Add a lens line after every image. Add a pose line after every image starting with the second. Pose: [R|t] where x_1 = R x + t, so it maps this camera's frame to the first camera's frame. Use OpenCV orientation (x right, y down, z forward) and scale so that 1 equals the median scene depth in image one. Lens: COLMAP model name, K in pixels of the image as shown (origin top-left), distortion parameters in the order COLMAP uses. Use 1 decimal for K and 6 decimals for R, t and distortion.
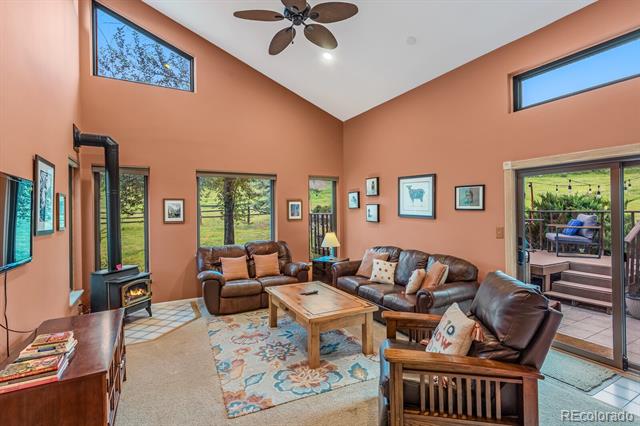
lens RADIAL K [[316.5, 0, 320.0], [0, 316.5, 213.0], [0, 0, 1]] dist [-0.000616, 0.000240]
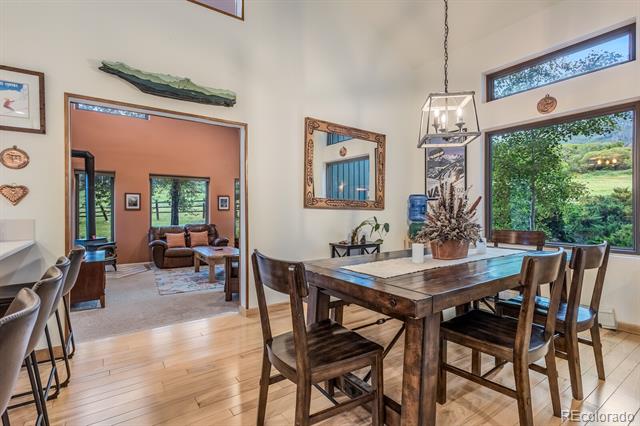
lens RADIAL K [[312.5, 0, 320.0], [0, 312.5, 213.0], [0, 0, 1]] dist [0.002825, -0.000002]
pose [[0.993616, 0.008245, 0.112511, 0.244666], [-0.008041, 0.999965, -0.002271, 0.045345], [-0.112526, 0.001352, 0.993648, -0.552522]]
